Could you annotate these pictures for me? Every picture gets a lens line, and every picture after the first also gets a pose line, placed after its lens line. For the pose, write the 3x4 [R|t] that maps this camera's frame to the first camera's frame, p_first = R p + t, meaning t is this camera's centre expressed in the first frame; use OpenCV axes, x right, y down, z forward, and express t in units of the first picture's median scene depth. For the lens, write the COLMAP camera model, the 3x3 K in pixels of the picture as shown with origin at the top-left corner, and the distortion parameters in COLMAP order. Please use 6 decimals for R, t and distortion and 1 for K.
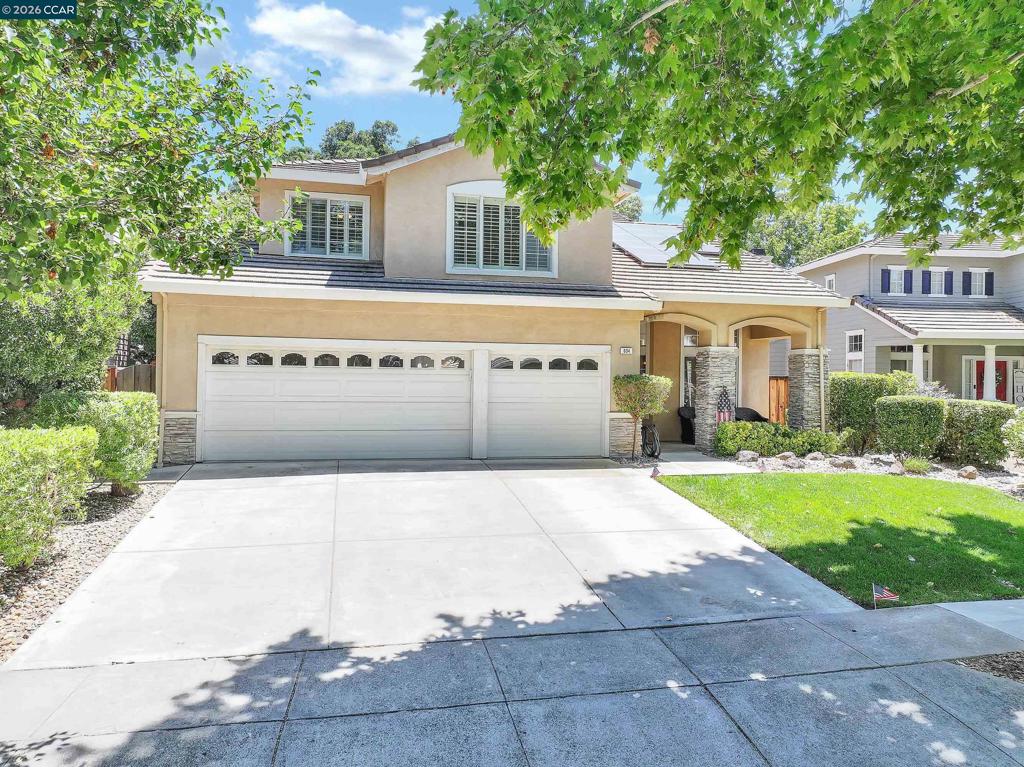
lens RADIAL K [[733.2, 0, 514.9], [0, 733.2, 378.5], [0, 0, 1]] dist [0.001988, 0.010090]
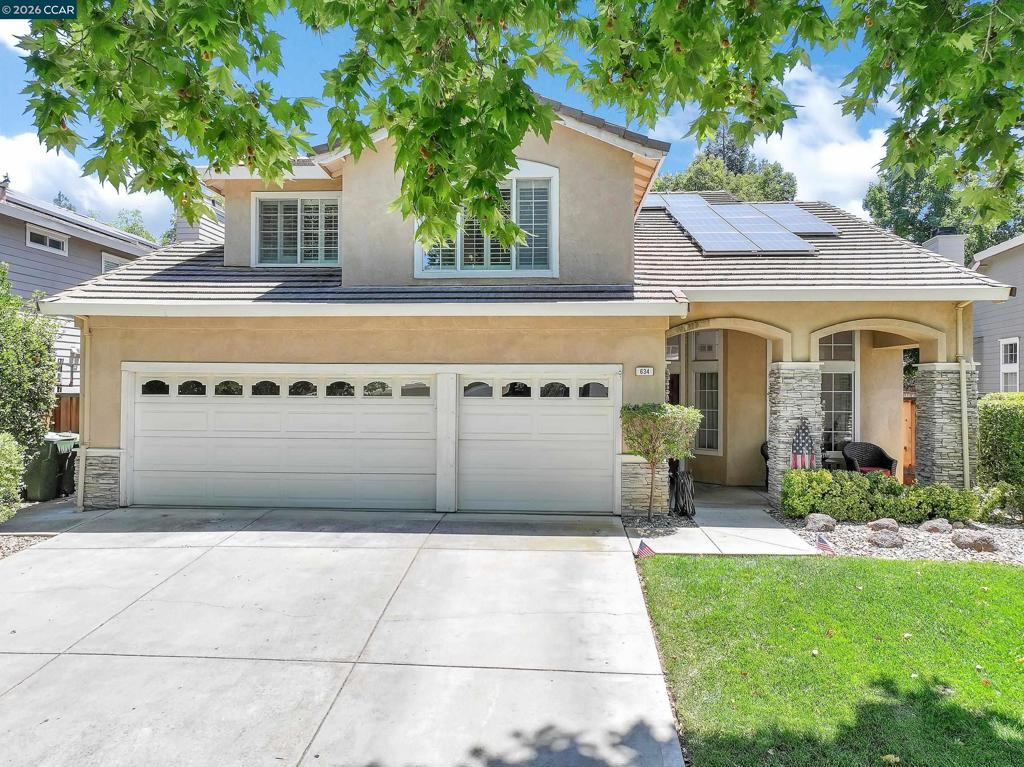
lens RADIAL K [[733.2, 0, 514.9], [0, 733.2, 378.5], [0, 0, 1]] dist [0.001988, 0.010090]
pose [[0.958312, -0.008841, -0.285586, 0.240195], [0.006812, 0.999944, -0.008098, -0.025600], [0.285642, 0.005815, 0.958319, 0.256759]]
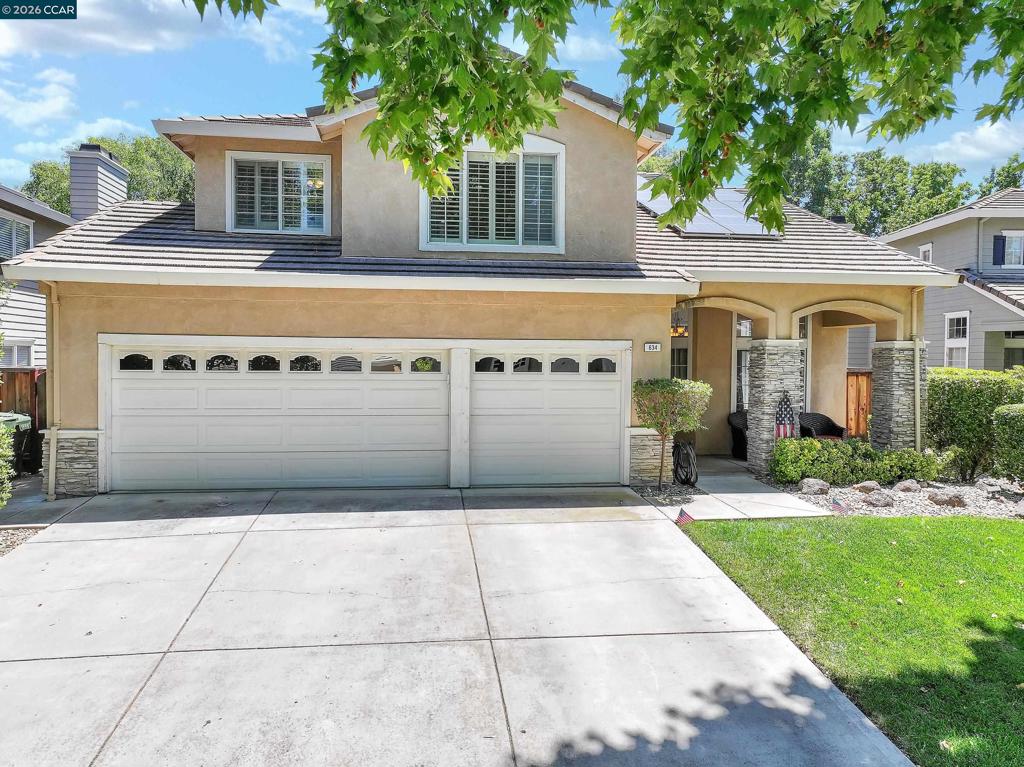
lens RADIAL K [[733.2, 0, 514.9], [0, 733.2, 378.5], [0, 0, 1]] dist [0.001988, 0.010090]
pose [[0.995422, -0.001248, -0.095564, 0.082492], [0.004082, 0.999558, 0.029464, -0.028609], [0.095485, -0.029719, 0.994987, 0.221651]]
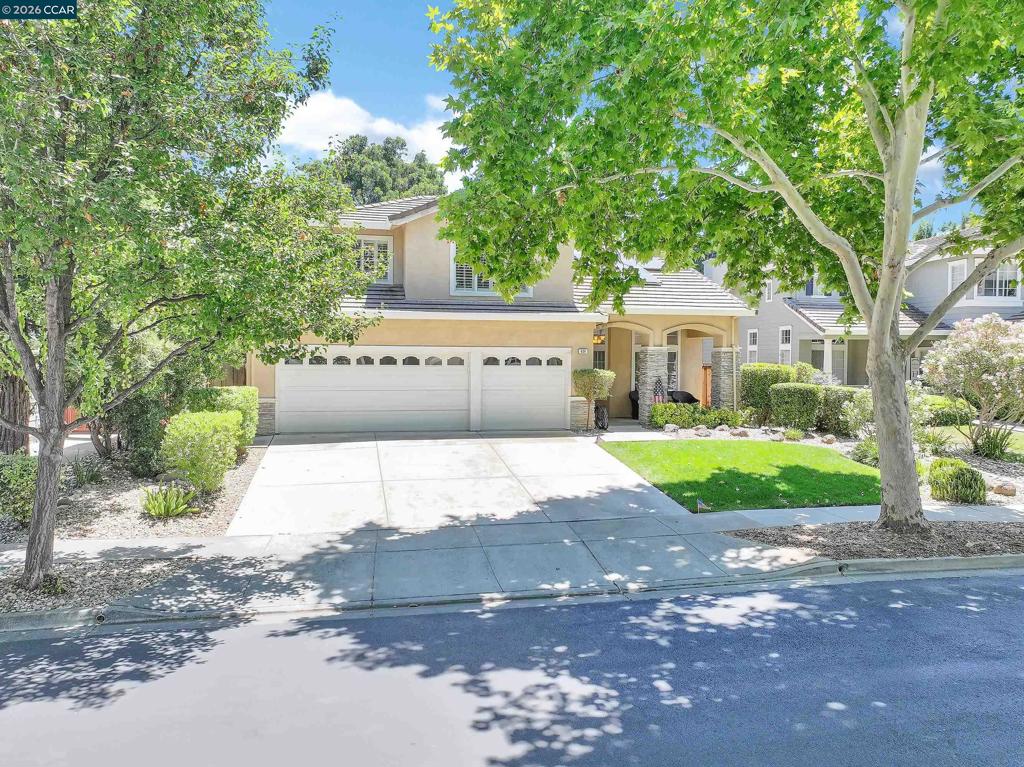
lens RADIAL K [[733.2, 0, 514.9], [0, 733.2, 378.5], [0, 0, 1]] dist [0.001988, 0.010090]
pose [[0.999975, -0.004250, -0.005637, 0.033500], [0.004430, 0.999467, 0.032336, -0.032271], [0.005497, -0.032360, 0.999461, -0.365175]]
